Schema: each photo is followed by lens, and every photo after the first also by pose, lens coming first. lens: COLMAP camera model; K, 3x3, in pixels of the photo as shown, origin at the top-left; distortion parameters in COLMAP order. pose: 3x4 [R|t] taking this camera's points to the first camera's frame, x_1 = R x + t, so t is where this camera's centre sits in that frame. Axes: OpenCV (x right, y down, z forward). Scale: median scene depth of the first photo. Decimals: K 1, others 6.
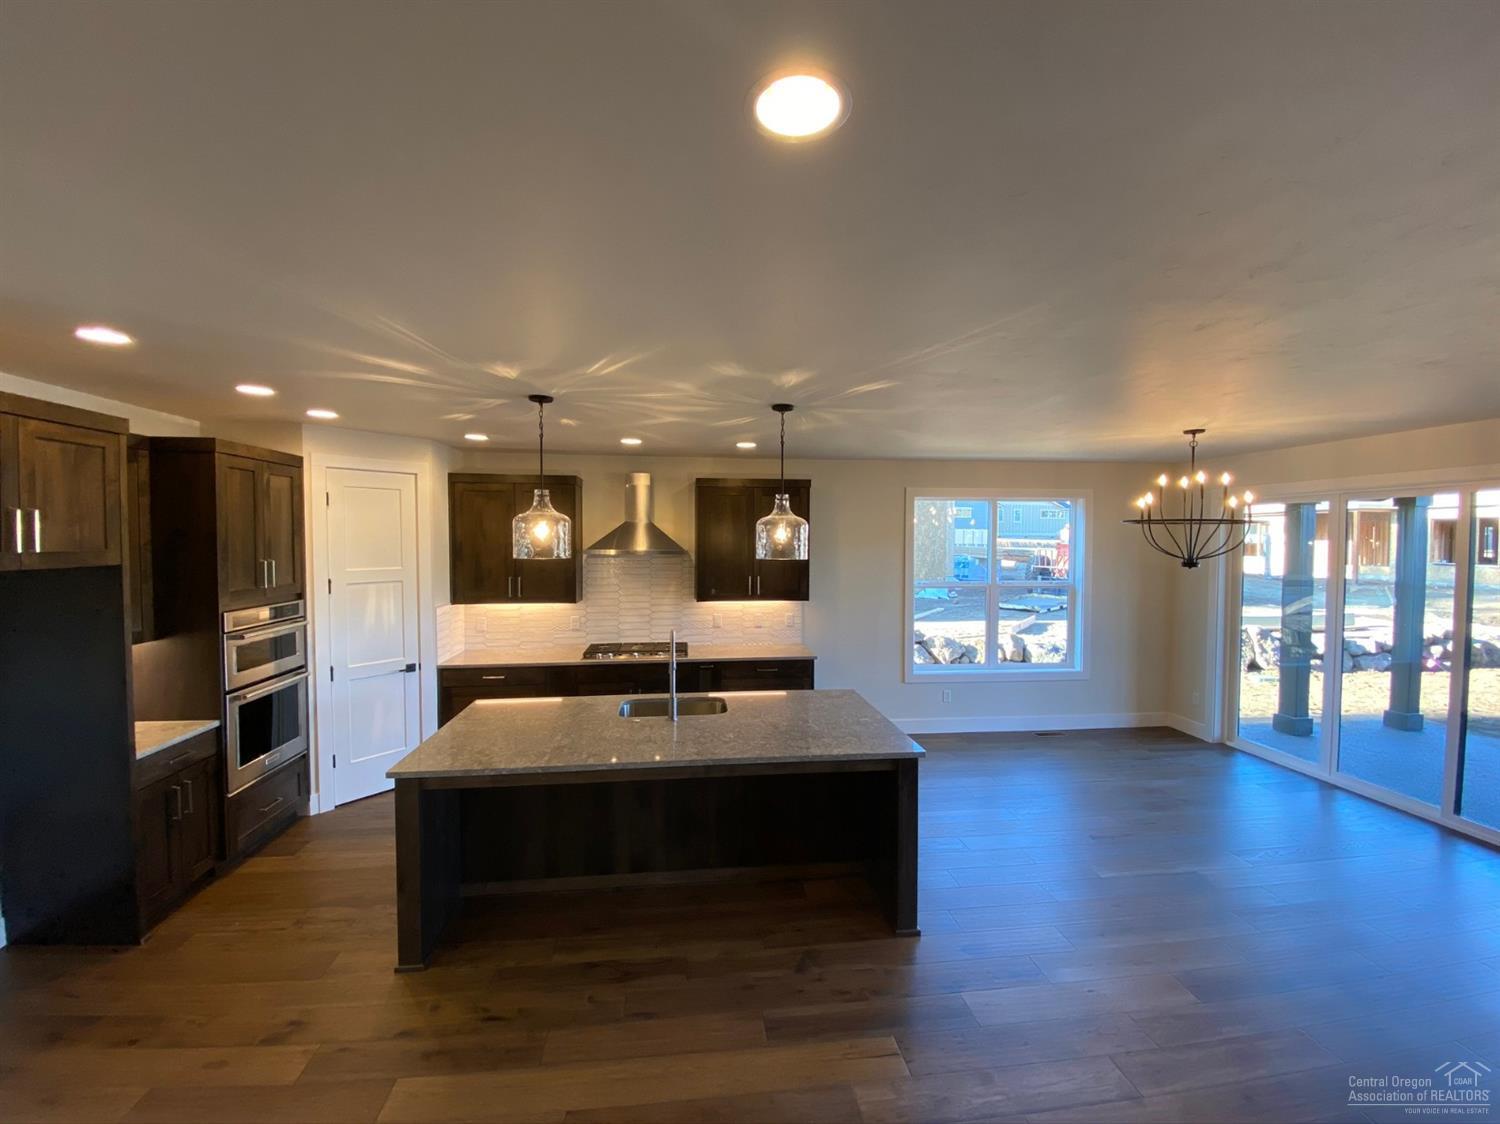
lens RADIAL K [[603.0, 0, 747.3], [0, 603.0, 556.3], [0, 0, 1]] dist [0.005046, -0.002769]
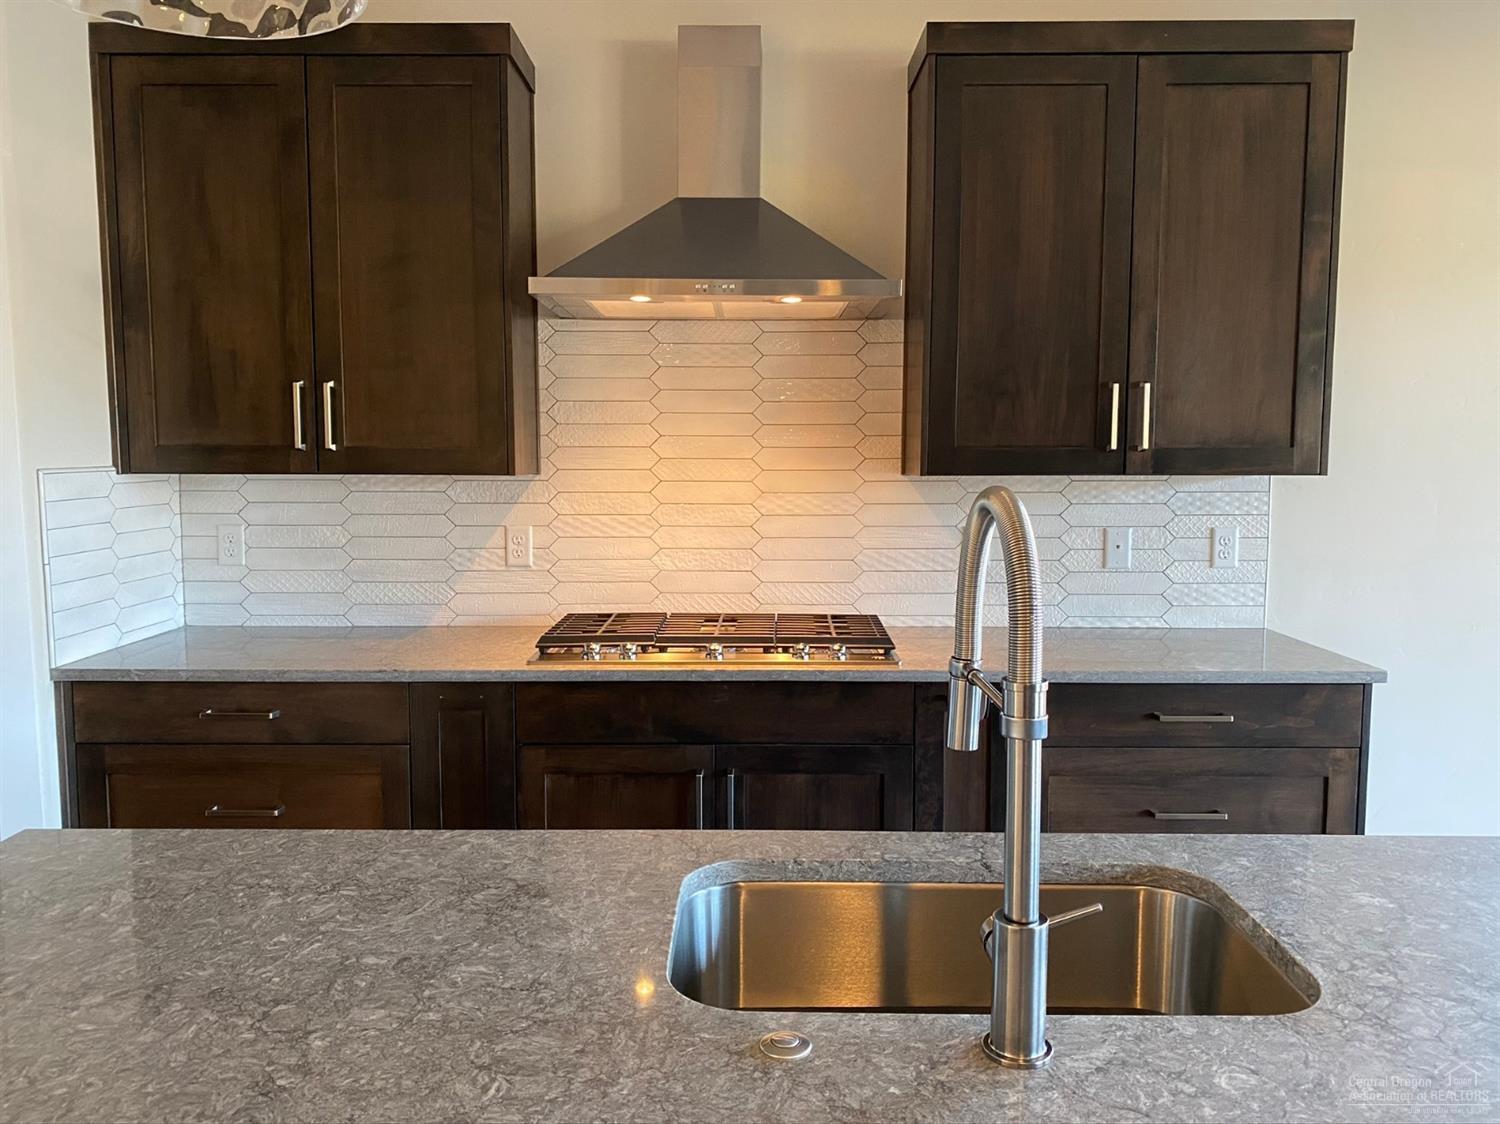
lens RADIAL K [[1137.2, 0, 736.5], [0, 1137.2, 559.4], [0, 0, 1]] dist [0.016621, -0.006962]
pose [[0.991221, 0.011133, -0.131749, -0.129493], [-0.002187, 0.997693, 0.067854, 0.103597], [0.132200, -0.066971, 0.988958, 0.581114]]
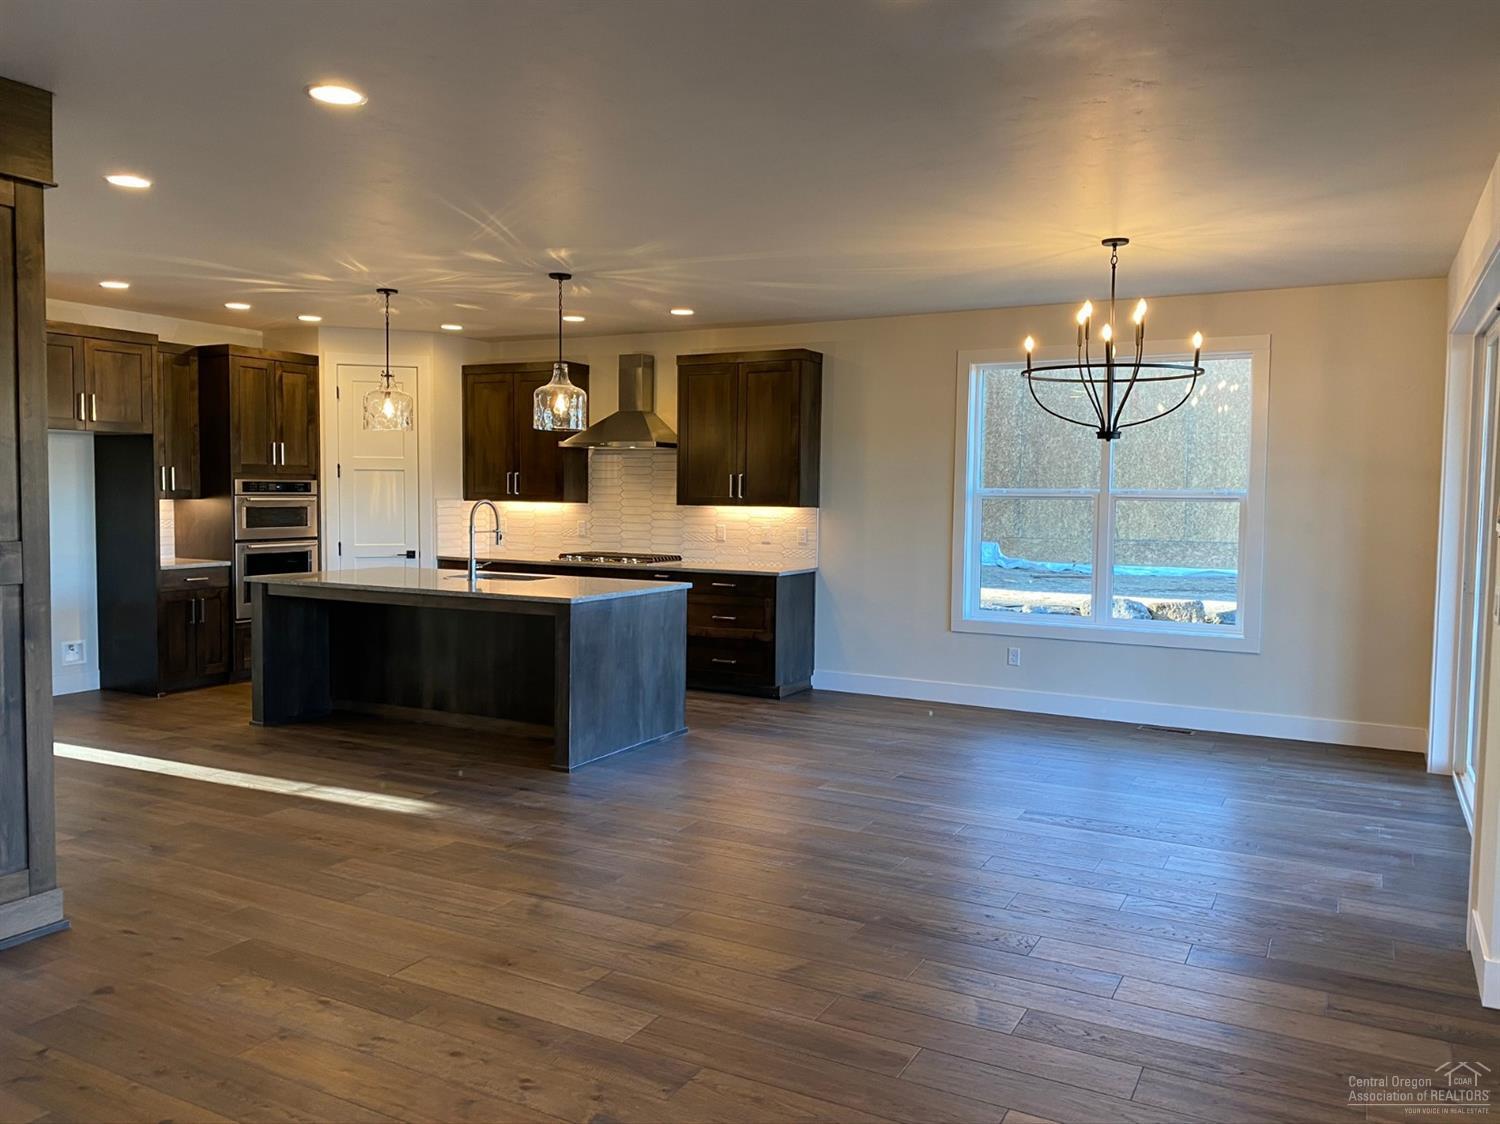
lens RADIAL K [[1137.2, 0, 759.3], [0, 1137.2, 565.3], [0, 0, 1]] dist [0.016621, -0.006962]
pose [[0.824886, 0.043339, -0.563635, 1.174665], [-0.025844, 0.998906, 0.038985, 0.124216], [0.564708, -0.017592, 0.825103, -0.315428]]
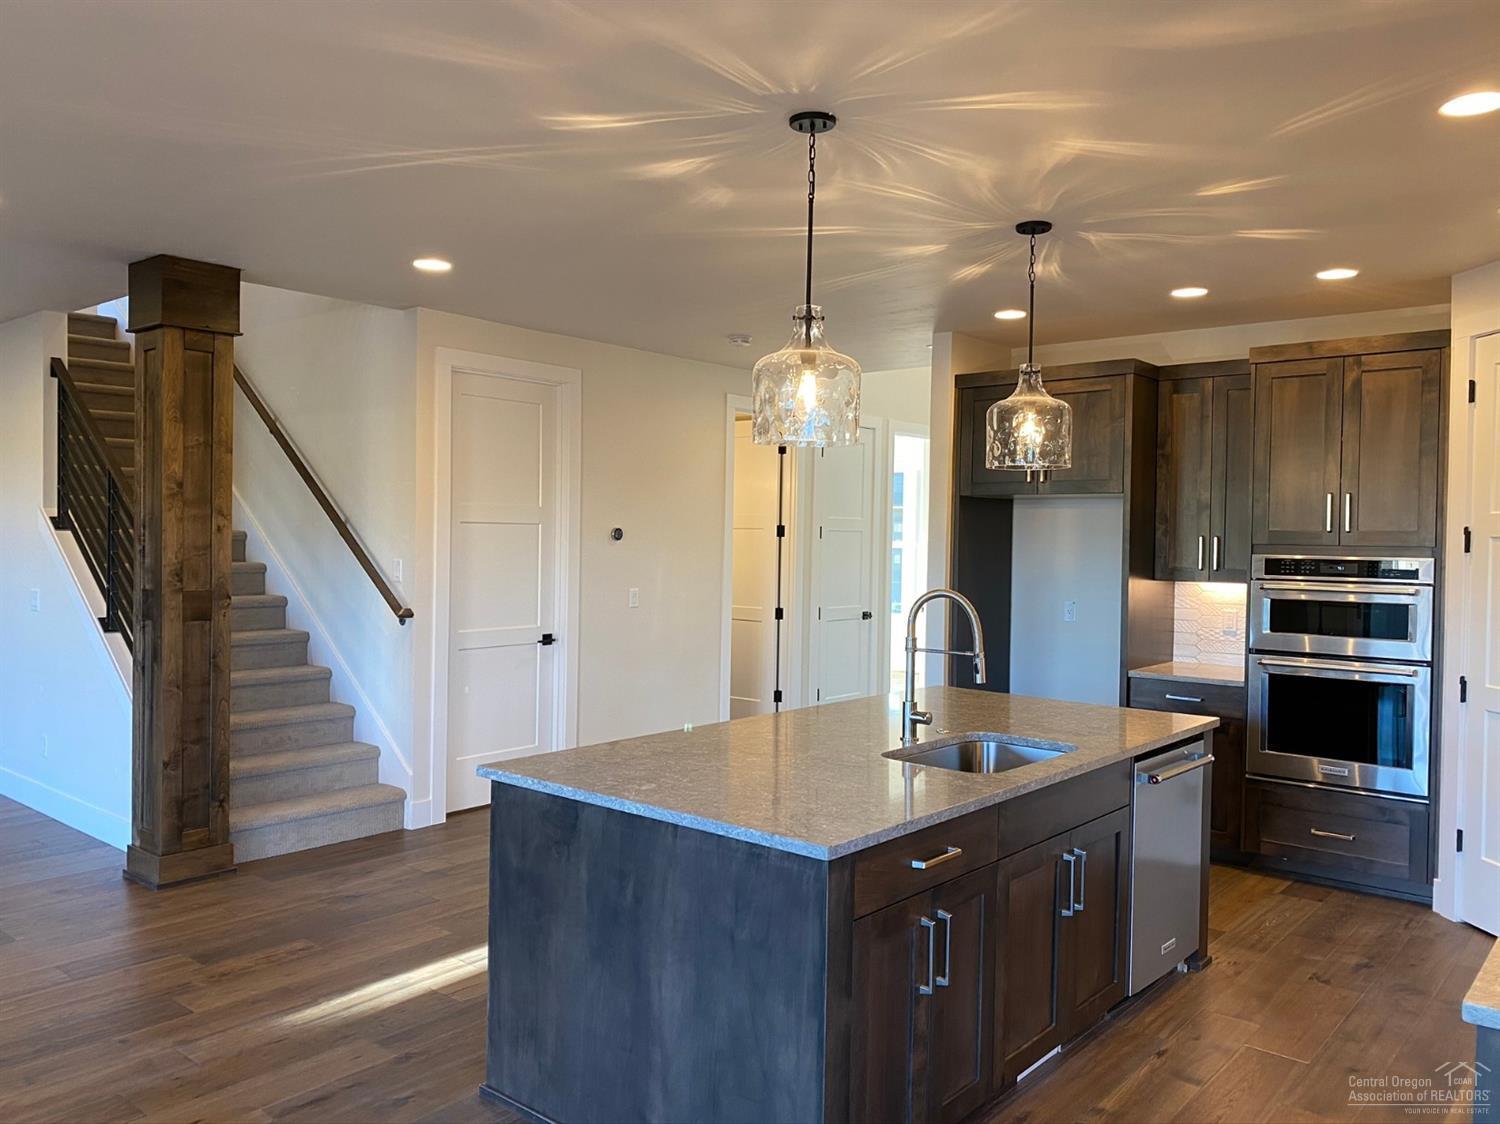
lens RADIAL K [[1137.2, 0, 741.7], [0, 1137.2, 563.7], [0, 0, 1]] dist [0.016621, -0.006962]
pose [[-0.727245, 0.002626, -0.686372, 0.594007], [-0.038602, 0.998253, 0.044720, 0.050823], [0.685291, 0.059018, -0.725874, 1.346485]]
